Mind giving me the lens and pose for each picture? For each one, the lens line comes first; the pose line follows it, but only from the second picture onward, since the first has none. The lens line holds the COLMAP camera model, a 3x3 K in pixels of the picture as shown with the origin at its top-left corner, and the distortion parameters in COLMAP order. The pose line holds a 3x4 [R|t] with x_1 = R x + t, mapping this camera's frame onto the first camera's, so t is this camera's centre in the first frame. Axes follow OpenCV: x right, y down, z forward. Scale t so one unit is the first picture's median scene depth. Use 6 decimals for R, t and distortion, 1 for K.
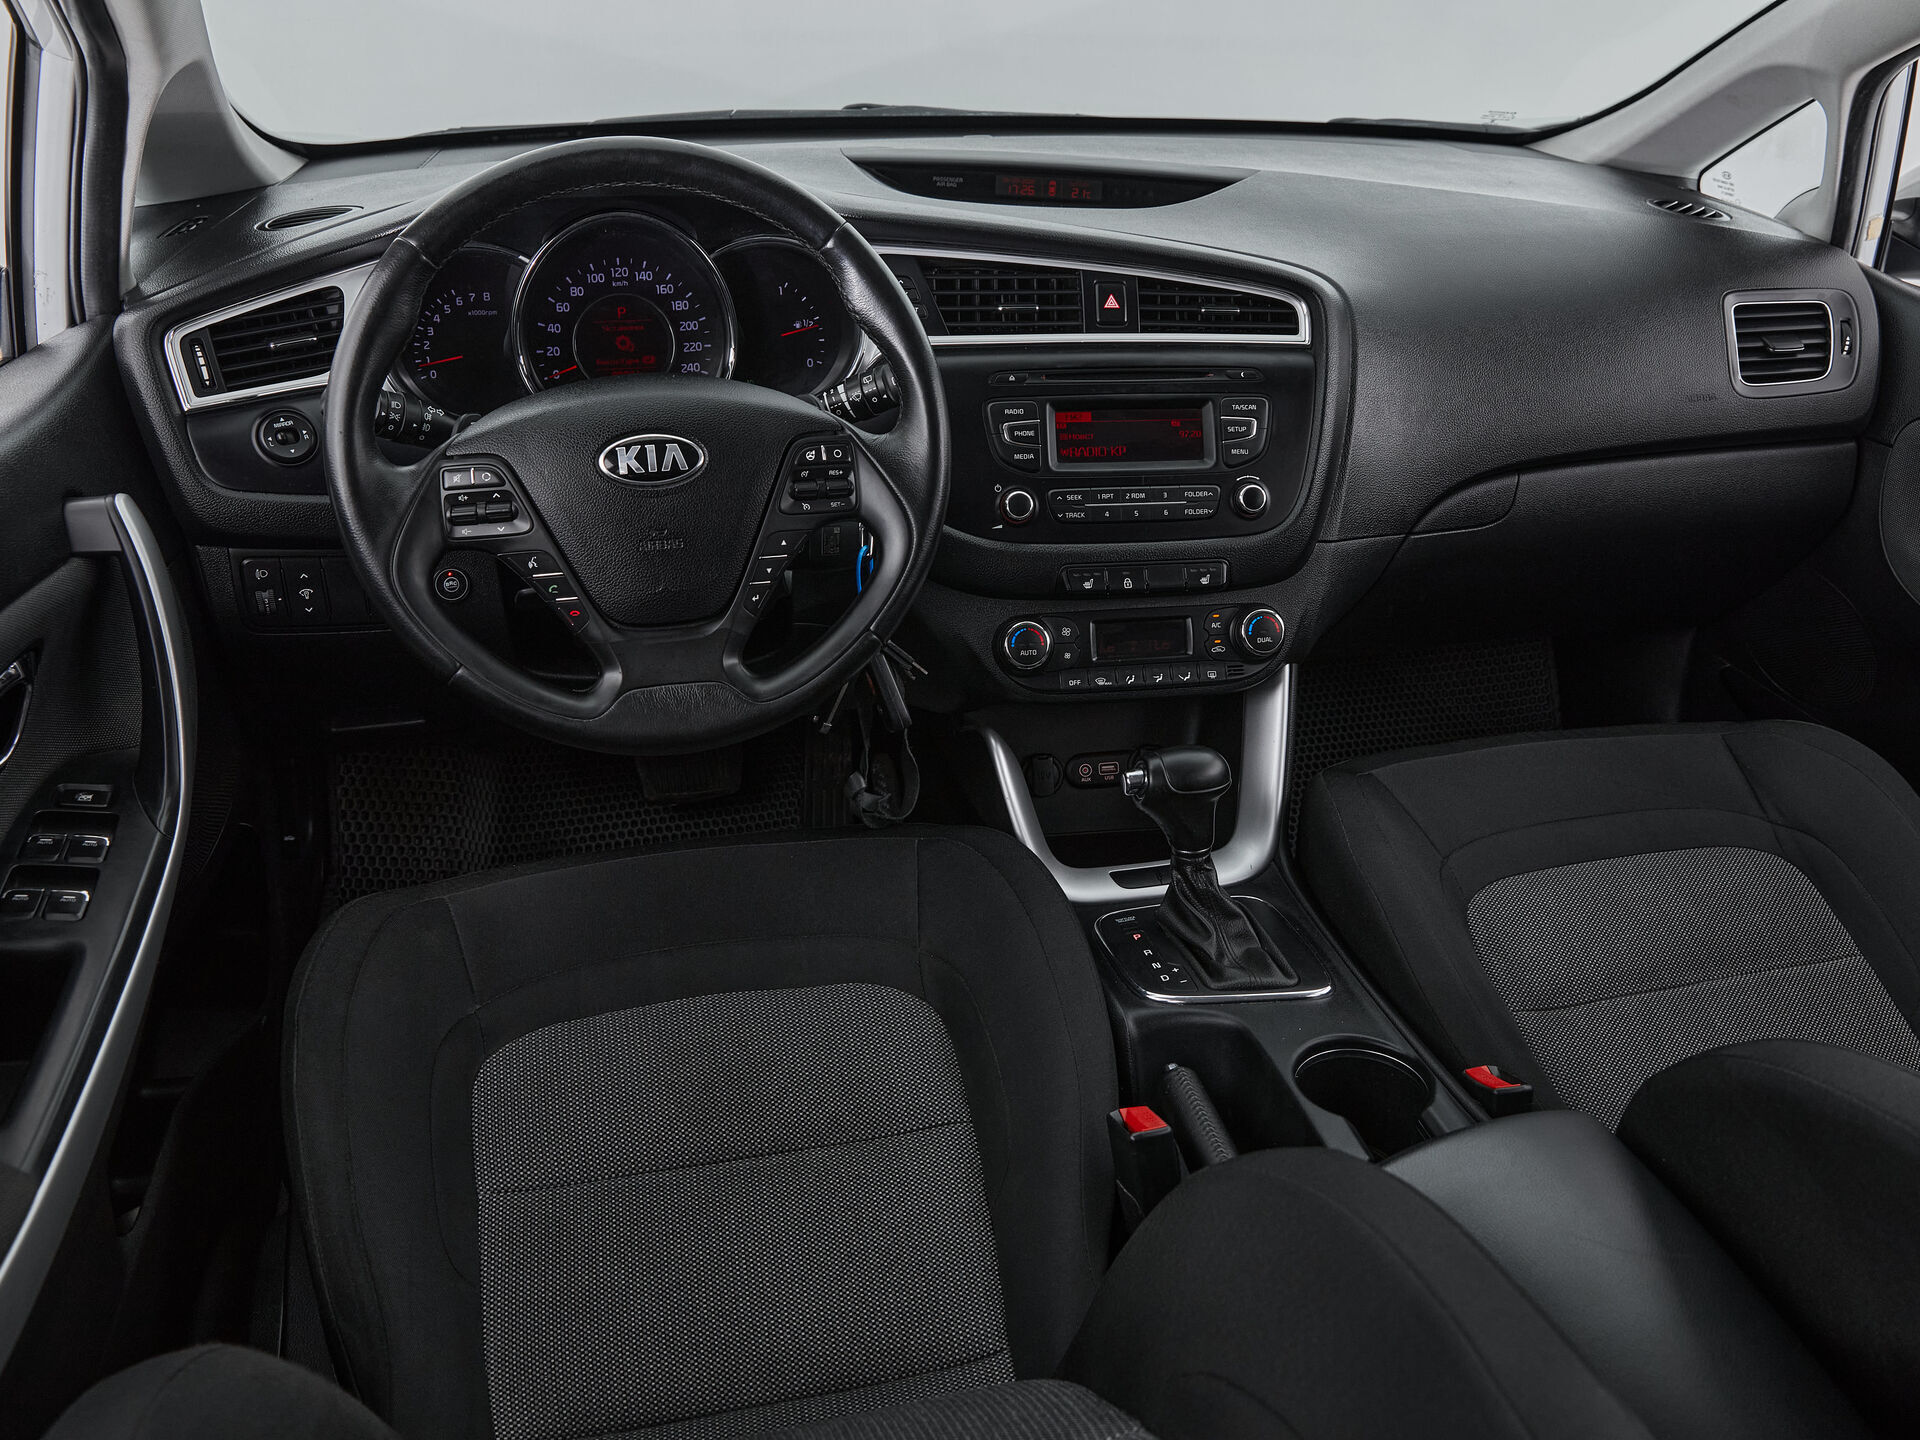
lens RADIAL K [[1713.7, 0, 1058.6], [0, 1713.7, 719.1], [0, 0, 1]] dist [-0.089214, 0.099739]
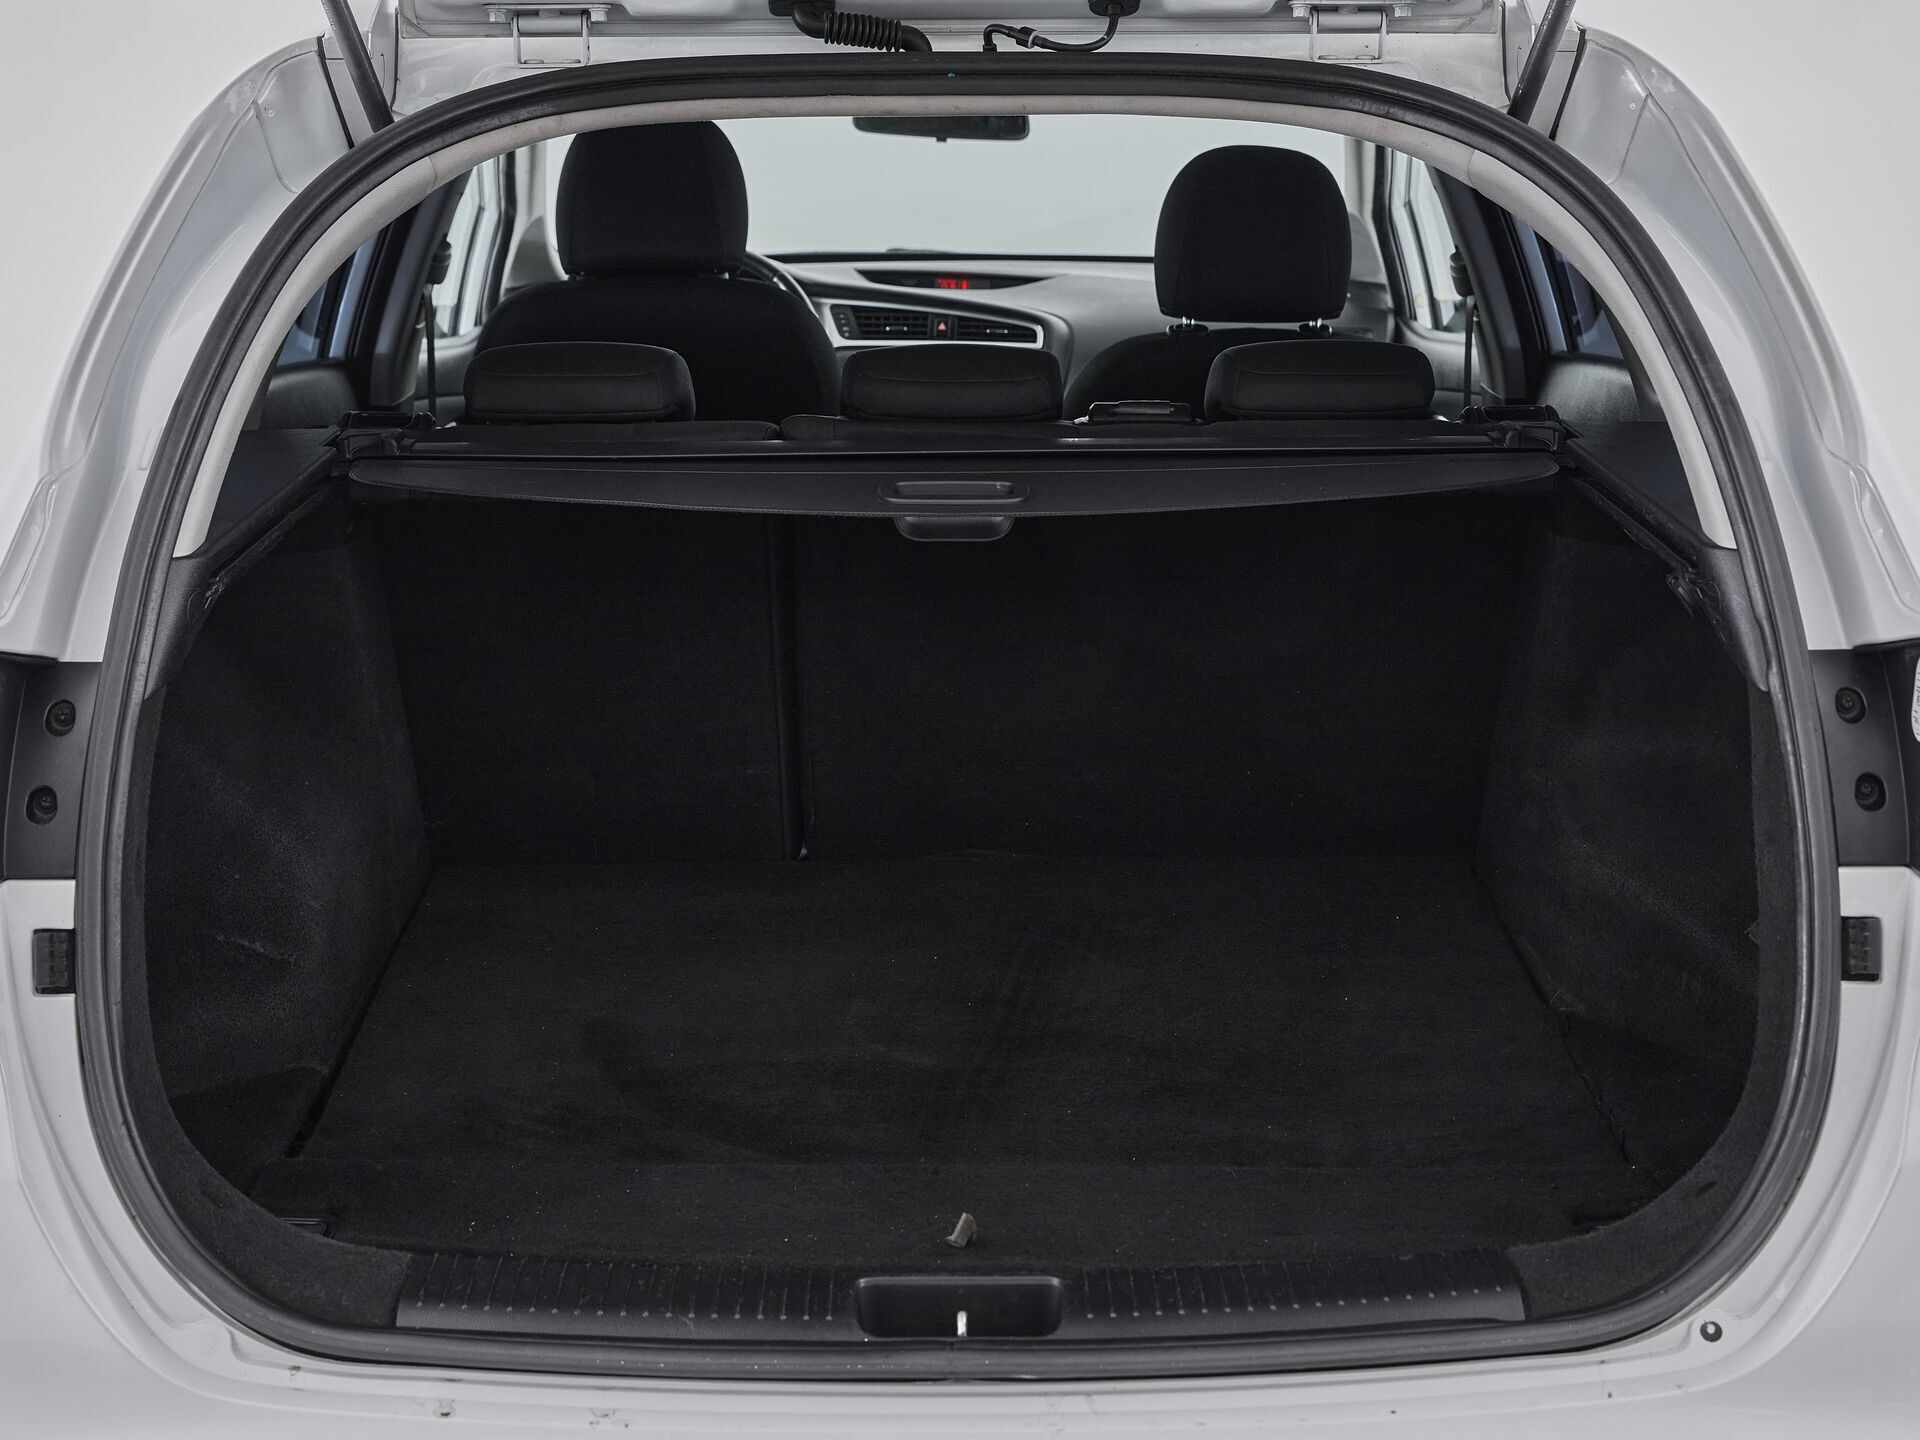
lens RADIAL K [[2704.0, 0, 960.0], [0, 2704.0, 720.0], [0, 0, 1]] dist [-0.021728, -0.014380]
pose [[0.963775, 0.033563, -0.264596, 0.934687], [-0.089209, 0.975478, -0.201206, 0.875277], [0.251354, 0.217522, 0.943136, -1.969596]]
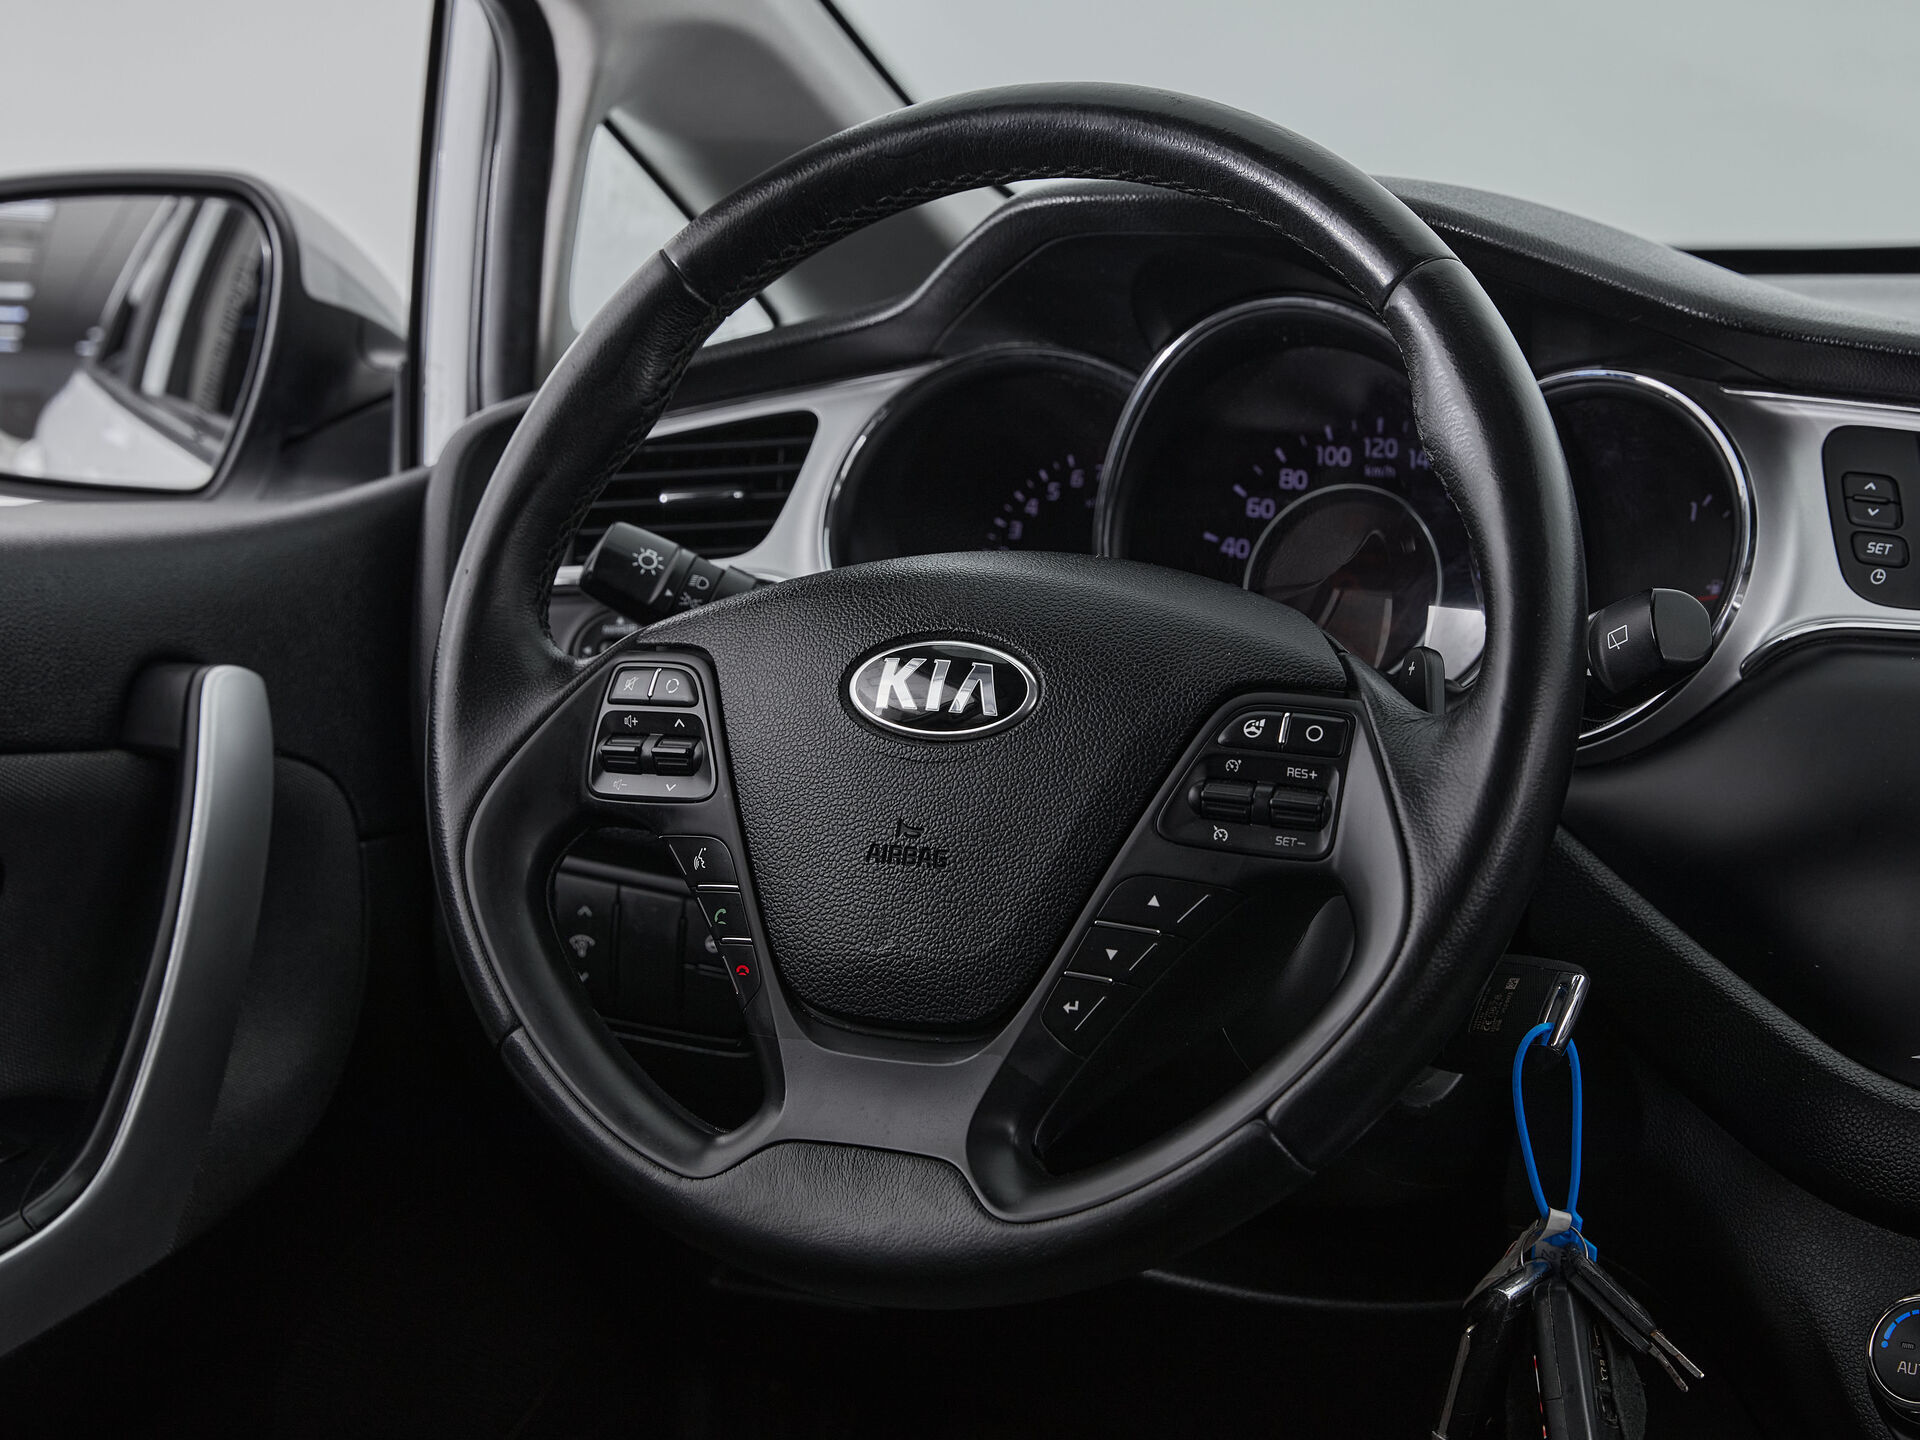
lens RADIAL K [[4051.6, 0, 960.0], [0, 4051.6, 720.0], [0, 0, 1]] dist [-0.042767, -0.185433]
pose [[0.719181, 0.075515, -0.690707, 0.451719], [-0.283795, 0.939302, -0.192800, 0.062242], [0.634224, 0.334678, 0.696959, 0.157066]]
